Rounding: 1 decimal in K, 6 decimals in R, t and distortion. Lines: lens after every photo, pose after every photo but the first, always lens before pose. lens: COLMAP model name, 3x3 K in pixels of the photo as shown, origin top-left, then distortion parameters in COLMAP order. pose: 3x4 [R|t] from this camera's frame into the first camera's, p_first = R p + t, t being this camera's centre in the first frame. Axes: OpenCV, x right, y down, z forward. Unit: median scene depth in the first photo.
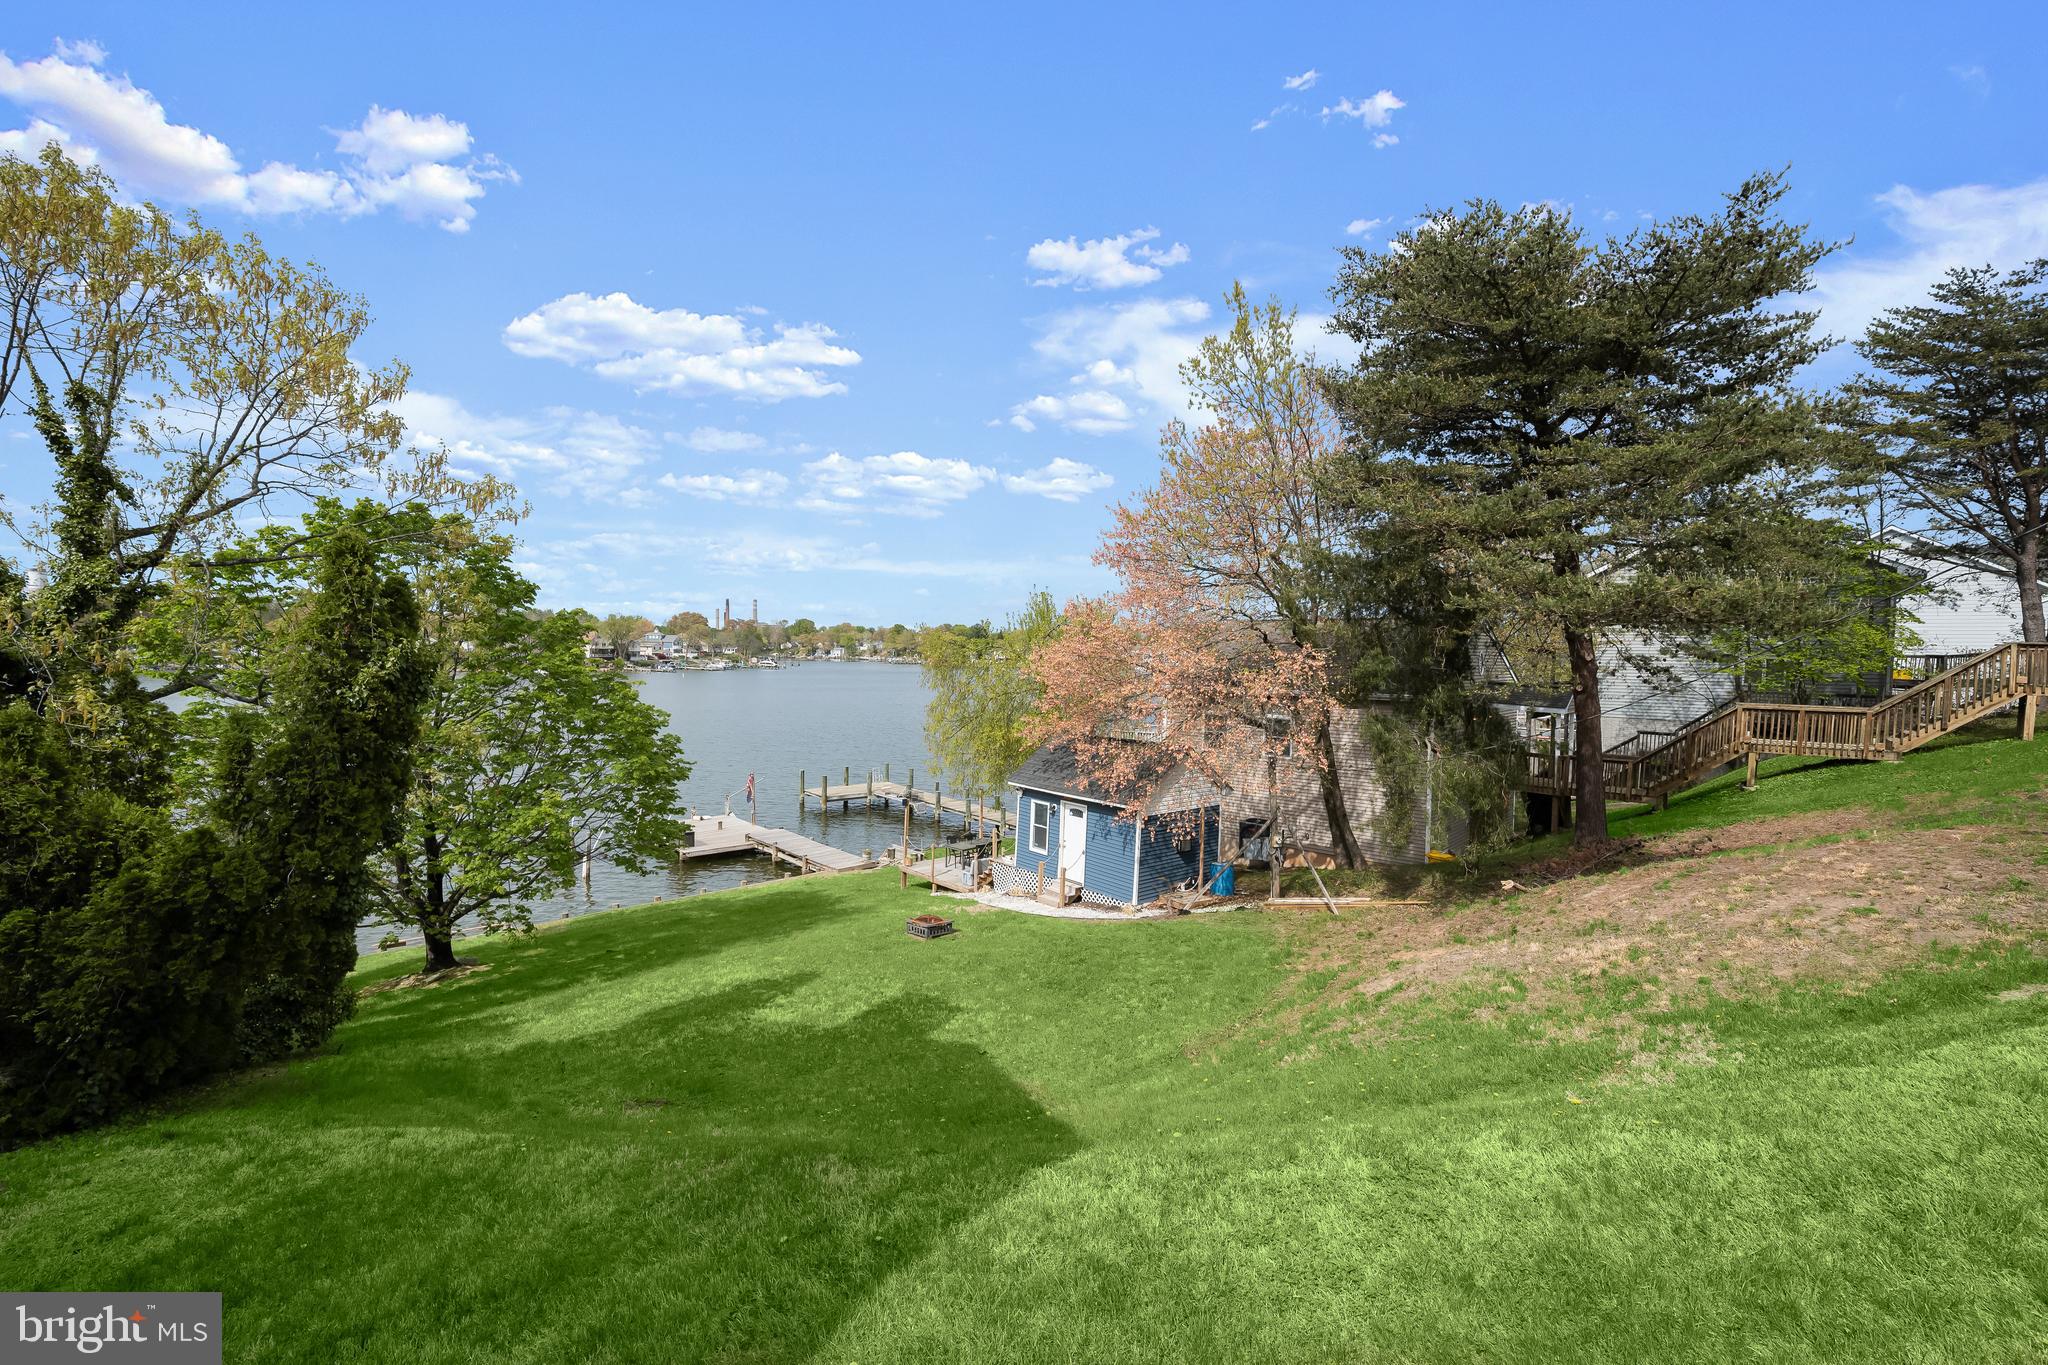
lens RADIAL K [[871.2, 0, 1030.1], [0, 871.2, 686.9], [0, 0, 1]] dist [-0.000199, 0.000305]
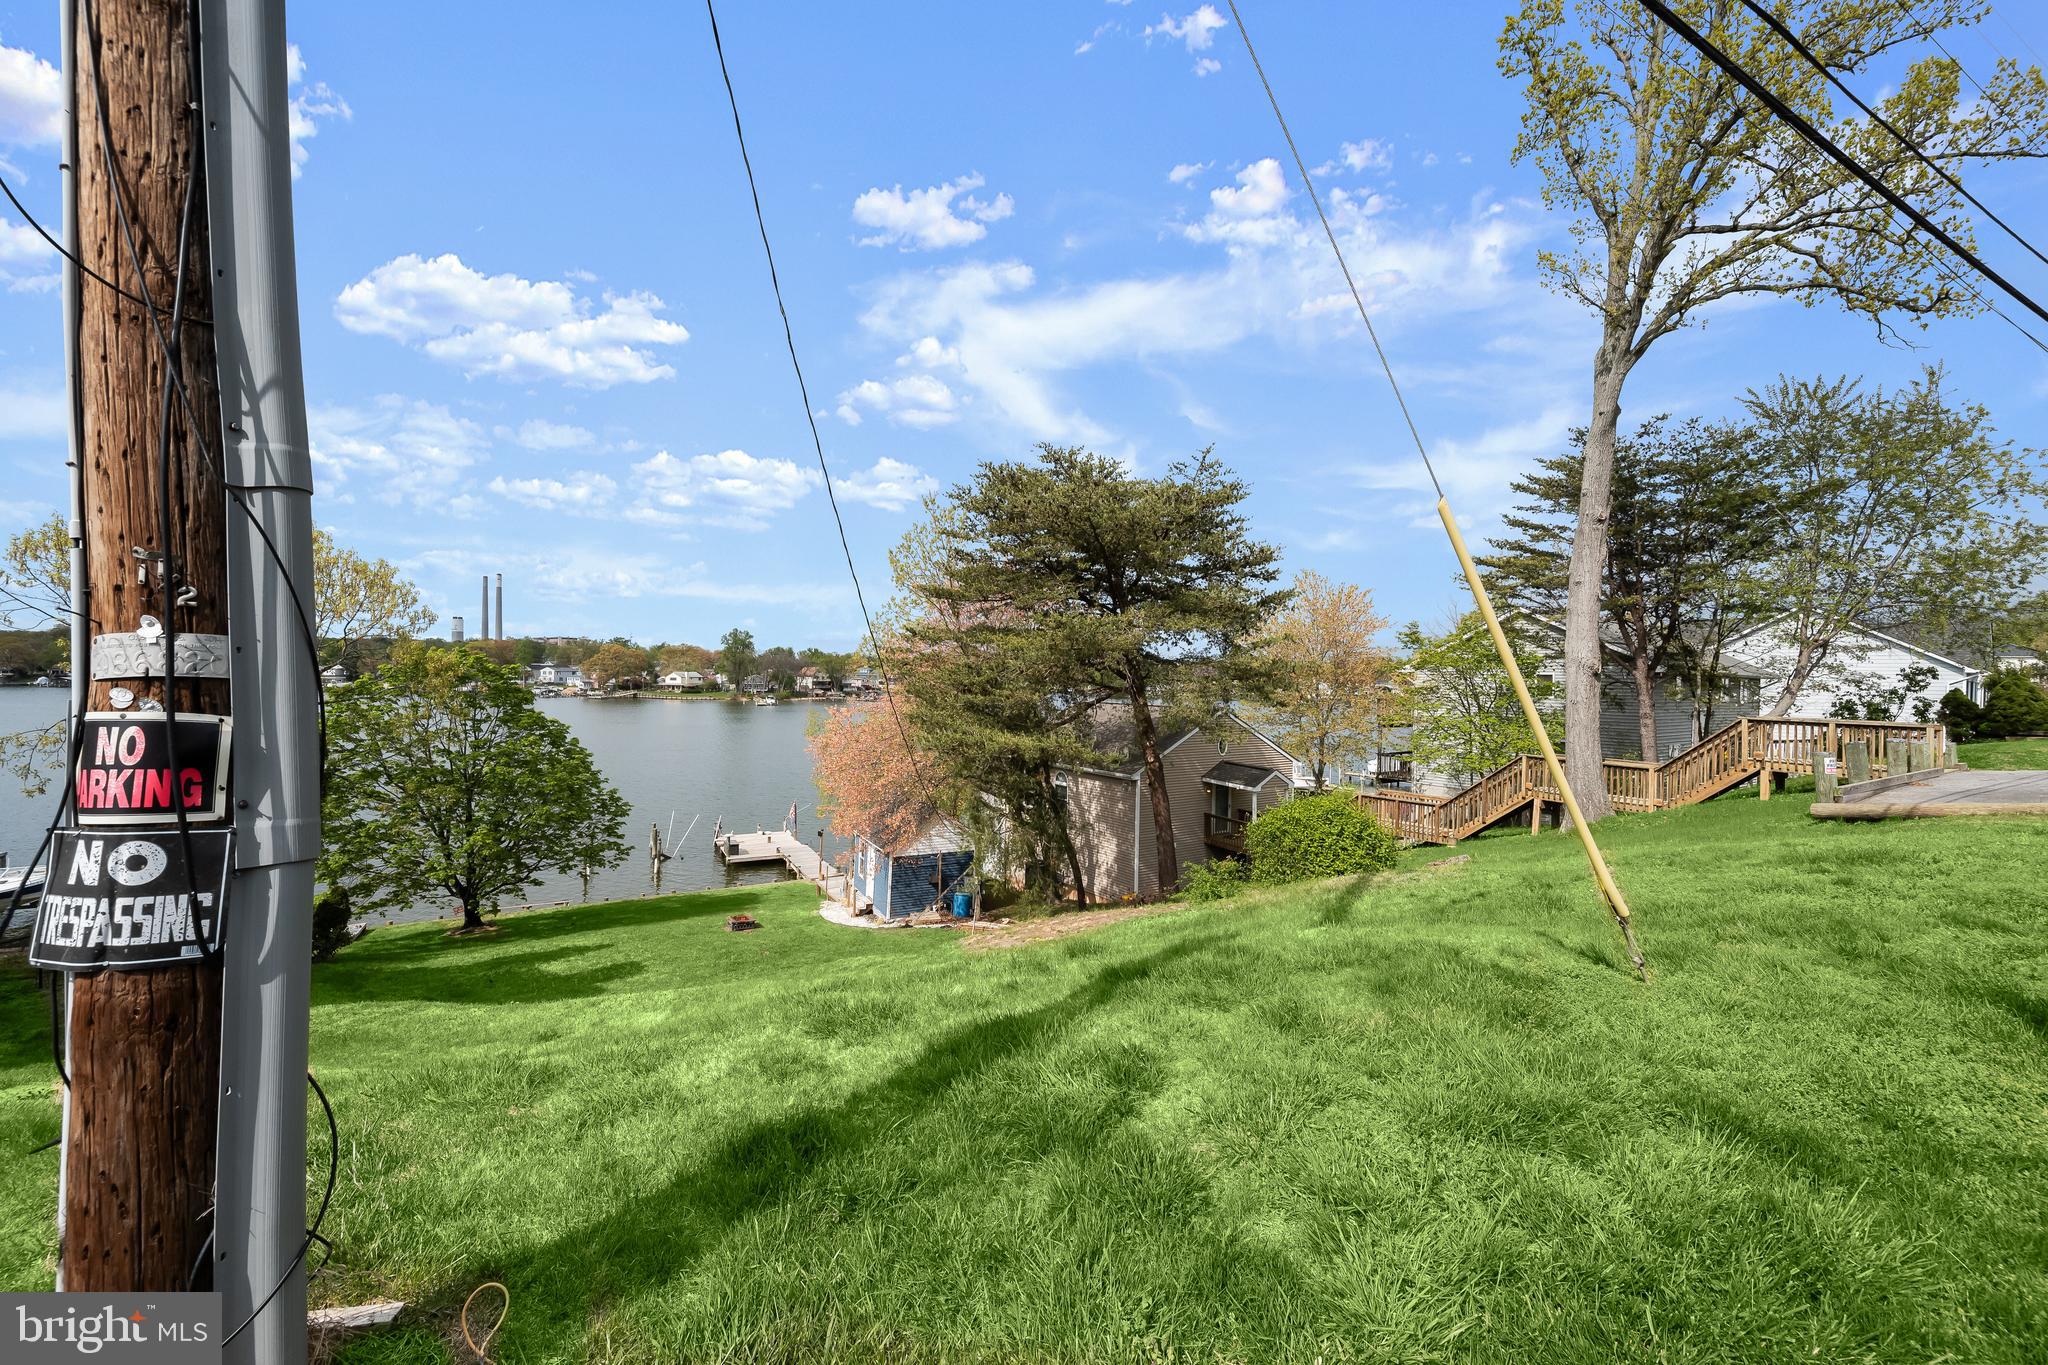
lens RADIAL K [[793.2, 0, 1028.7], [0, 793.2, 692.1], [0, 0, 1]] dist [-0.002450, -0.000276]
pose [[0.974136, 0.008348, -0.225809, 0.599344], [-0.014116, 0.999614, -0.023940, -0.087241], [0.225522, 0.026509, 0.973877, -0.207548]]
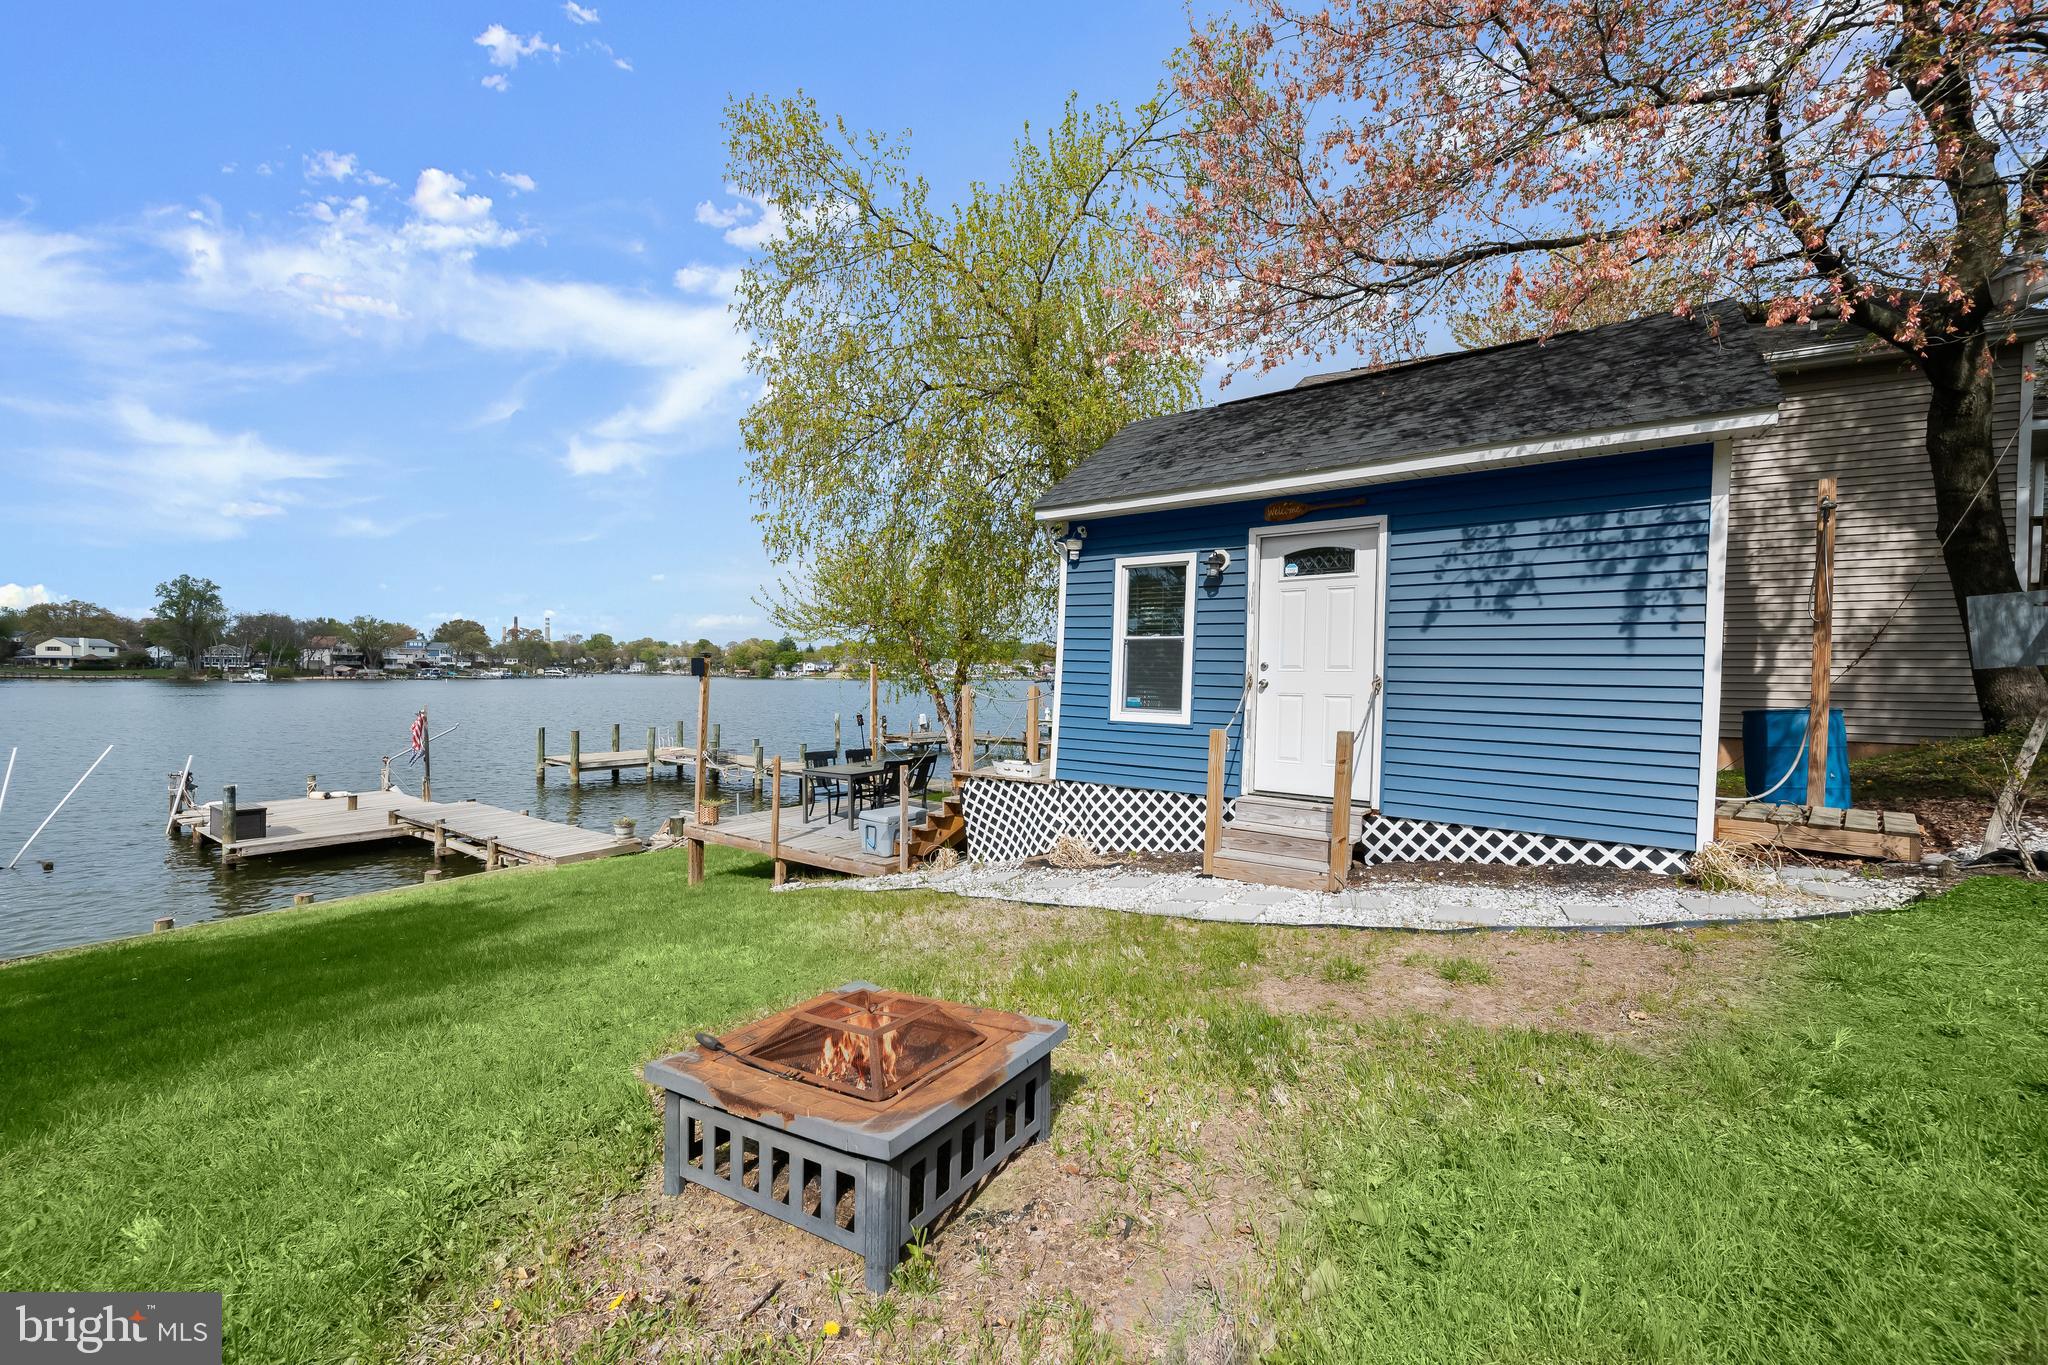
lens RADIAL K [[794.6, 0, 1024.0], [0, 794.6, 682.5], [0, 0, 1]] dist [0.000148, -0.000019]
pose [[0.972959, -0.004775, 0.230928, -0.105935], [0.011294, 0.999574, -0.026916, 0.195598], [-0.230701, 0.028796, 0.972599, 0.785046]]
